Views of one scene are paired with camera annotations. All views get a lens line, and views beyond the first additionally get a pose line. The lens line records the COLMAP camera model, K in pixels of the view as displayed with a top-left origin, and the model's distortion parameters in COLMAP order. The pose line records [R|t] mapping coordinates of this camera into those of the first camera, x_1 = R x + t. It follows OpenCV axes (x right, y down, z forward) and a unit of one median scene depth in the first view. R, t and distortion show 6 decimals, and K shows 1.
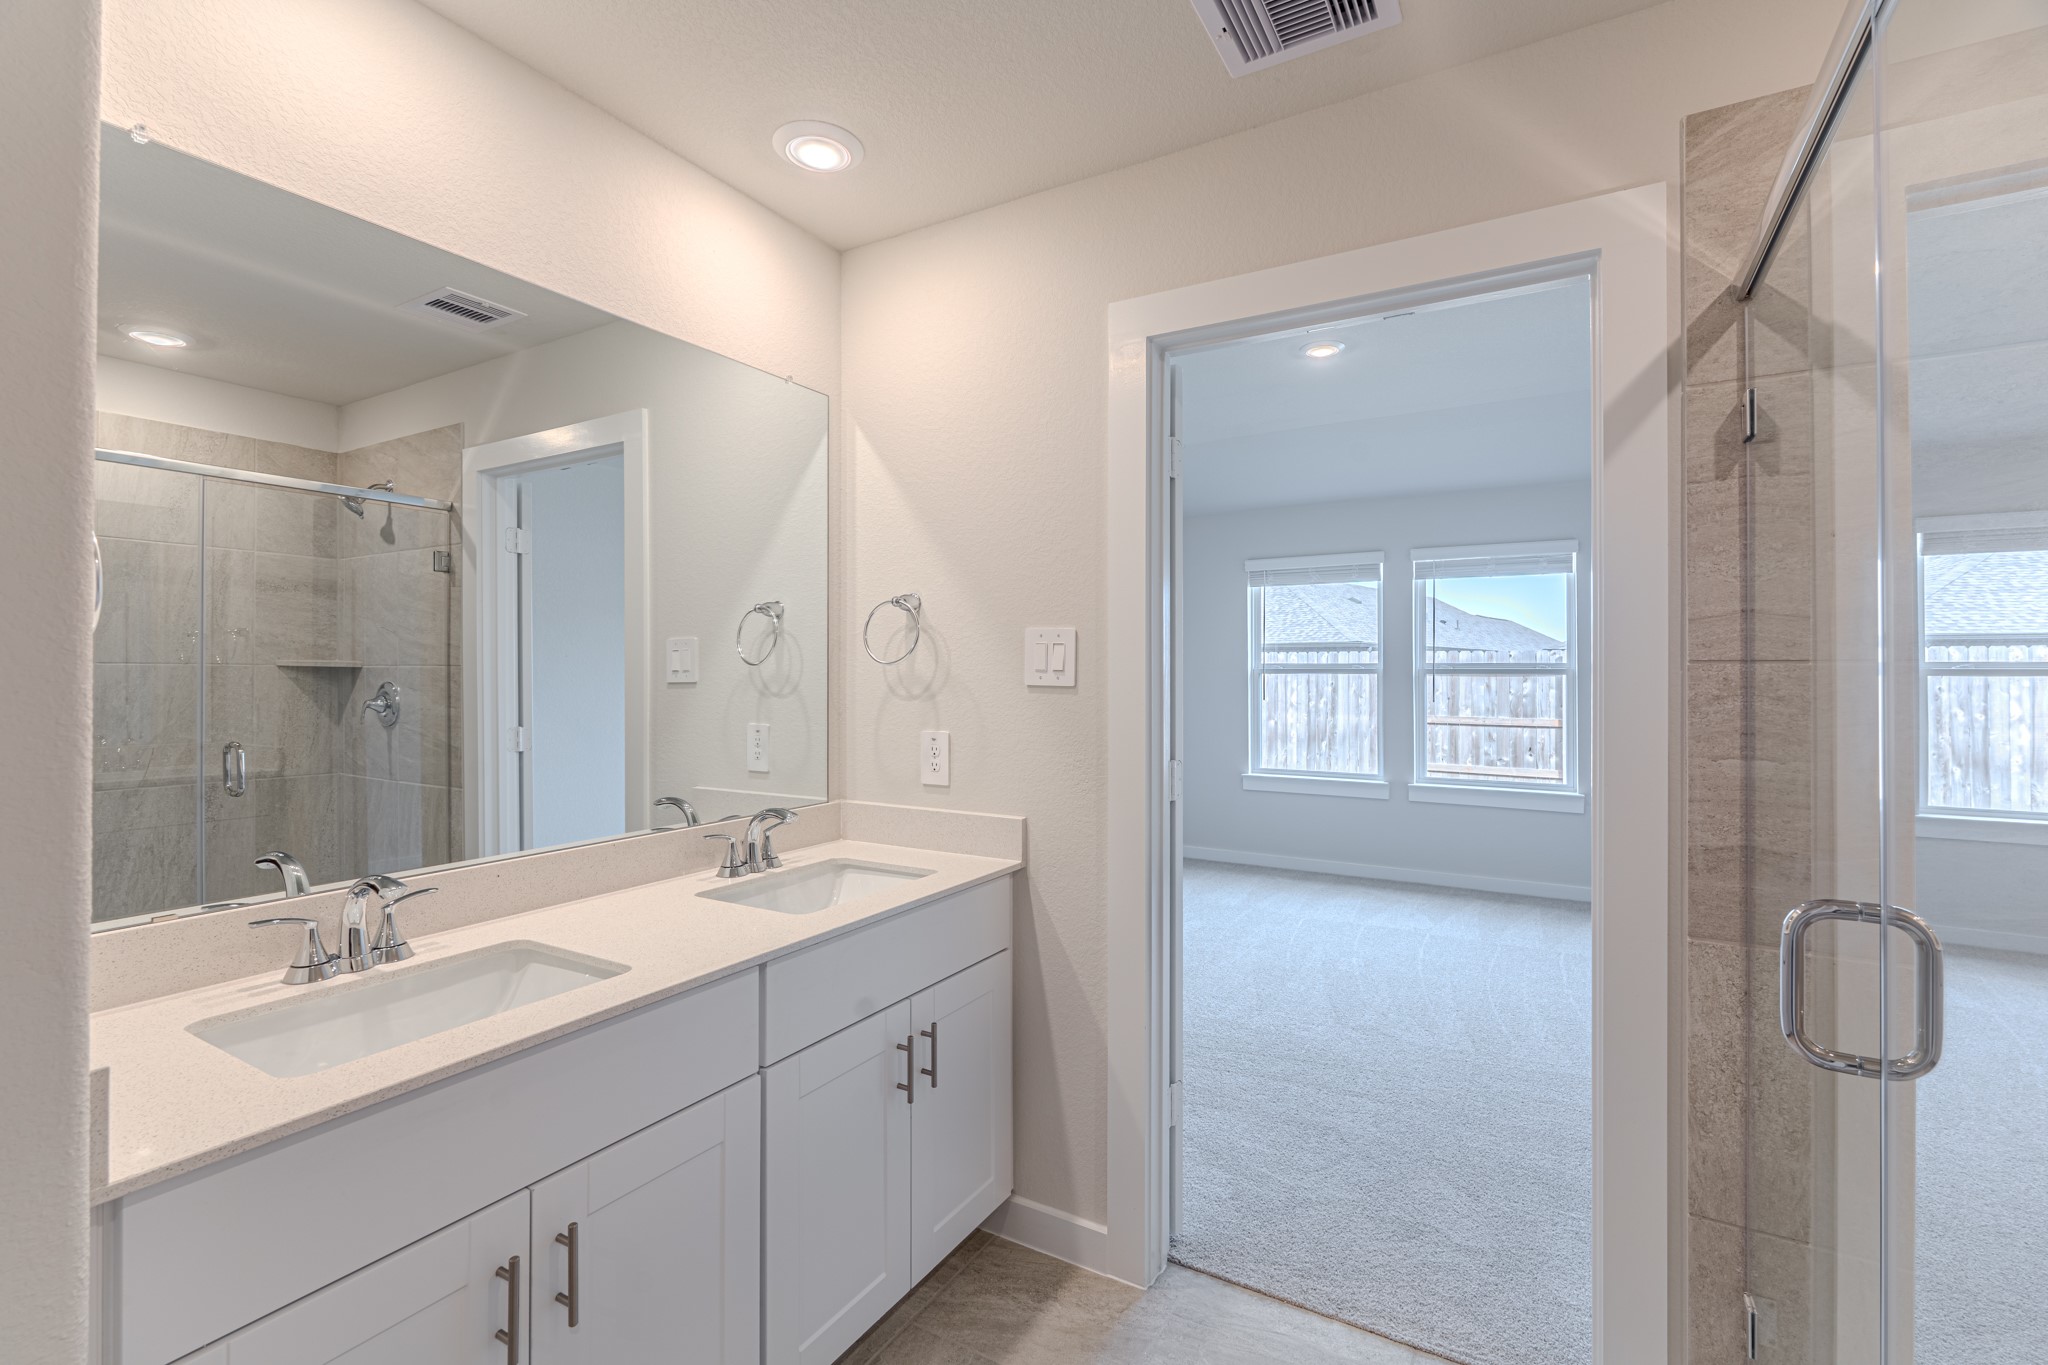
lens RADIAL K [[912.8, 0, 1013.6], [0, 912.8, 667.1], [0, 0, 1]] dist [-0.001216, -0.000162]
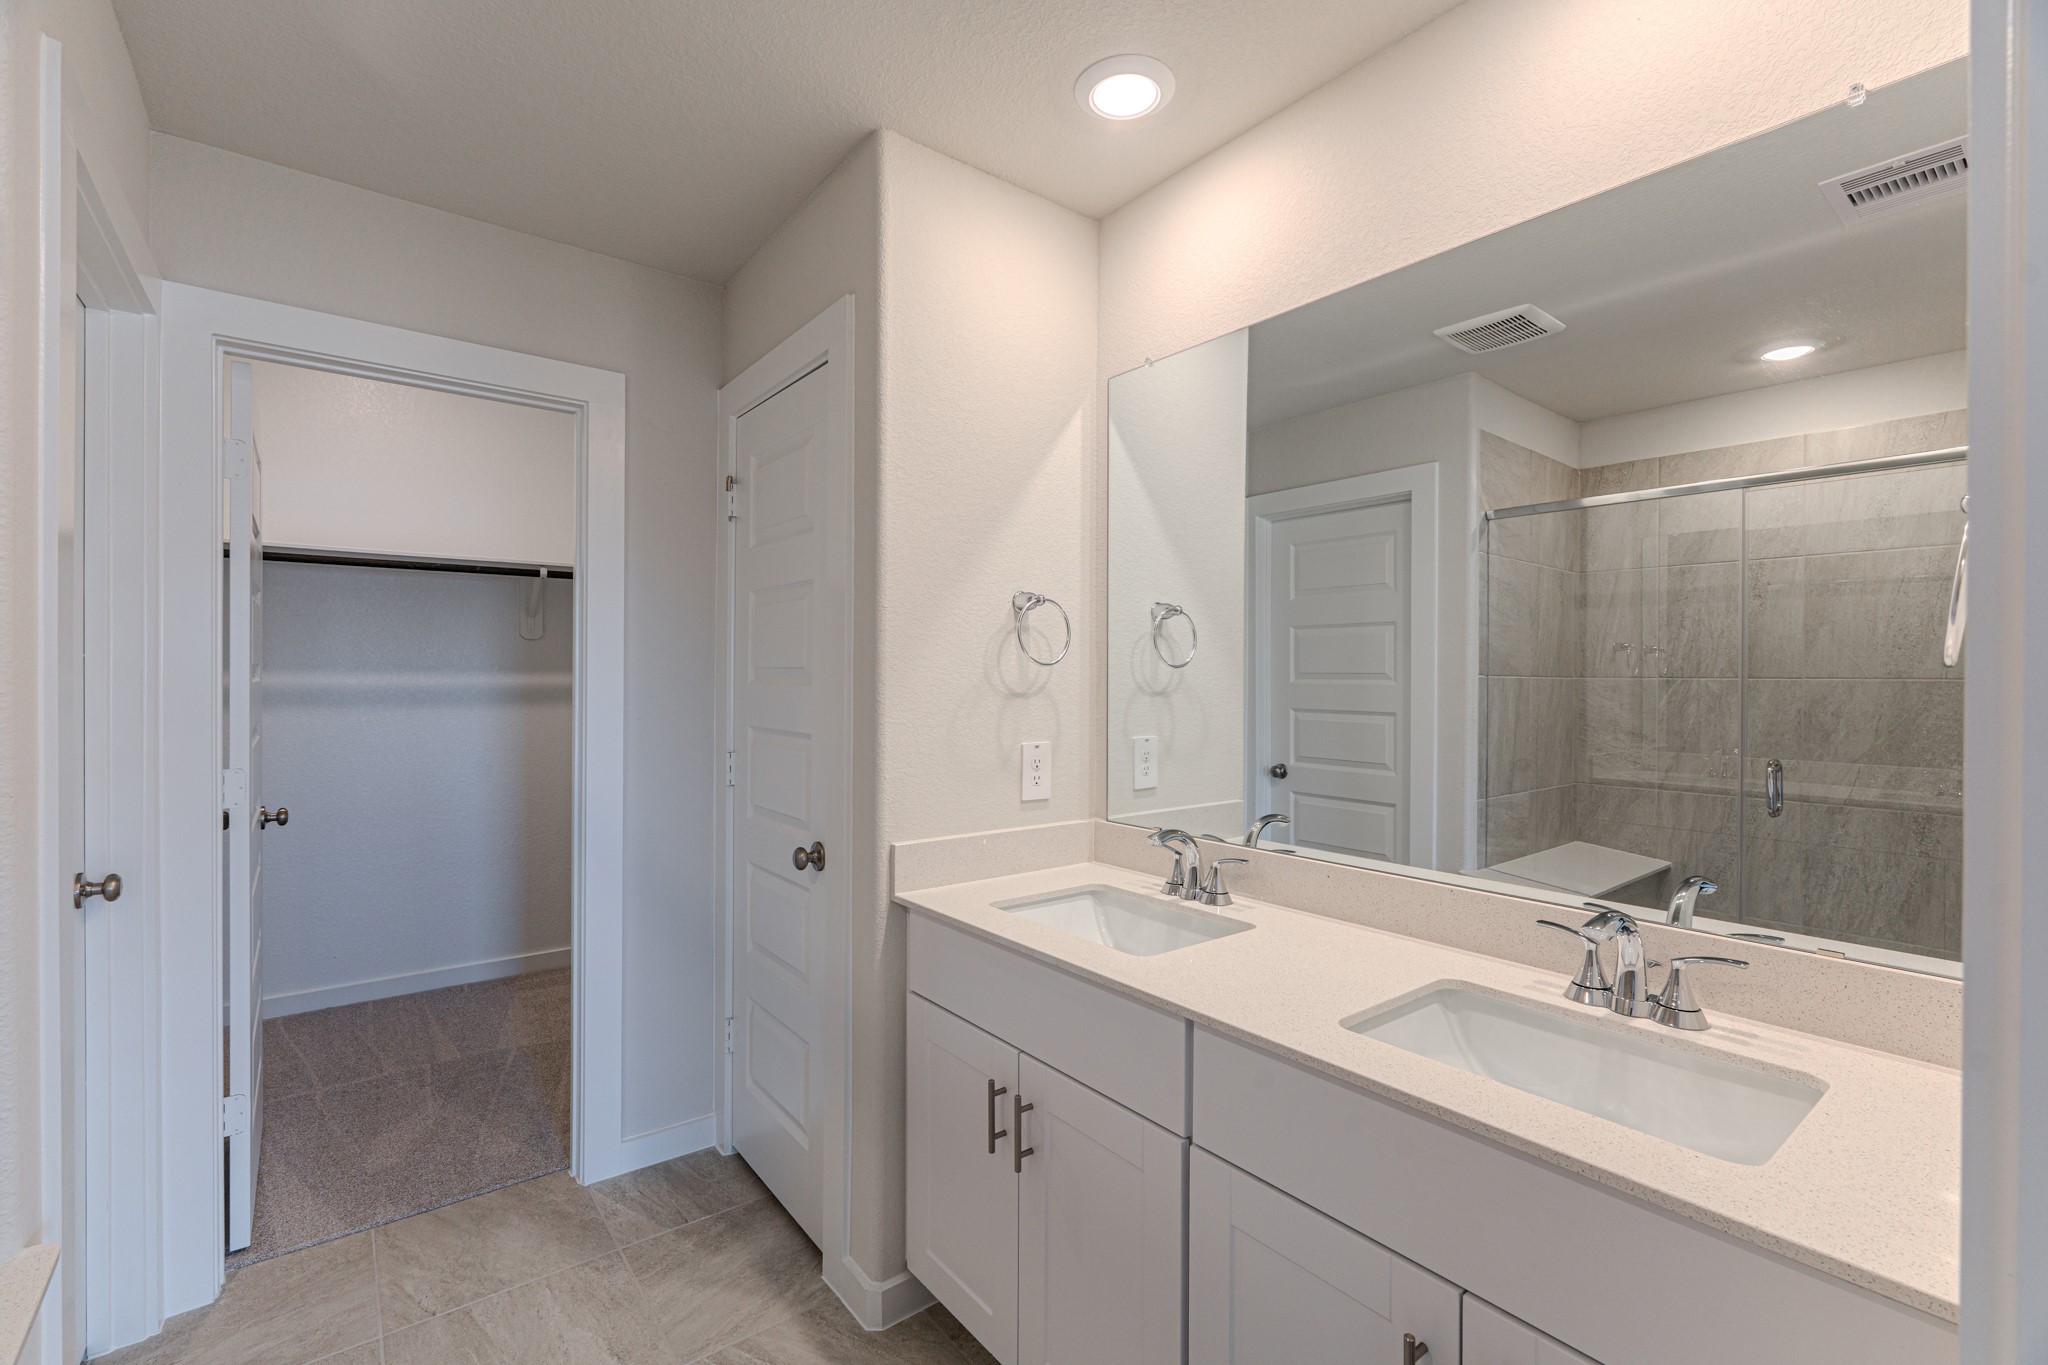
lens RADIAL K [[891.8, 0, 1022.1], [0, 891.8, 683.1], [0, 0, 1]] dist [-0.001571, -0.000411]
pose [[-0.360366, -0.002661, -0.932807, 0.333681], [-0.004726, 0.999988, -0.001027, 0.007588], [0.932799, 0.004038, -0.360374, 0.683865]]
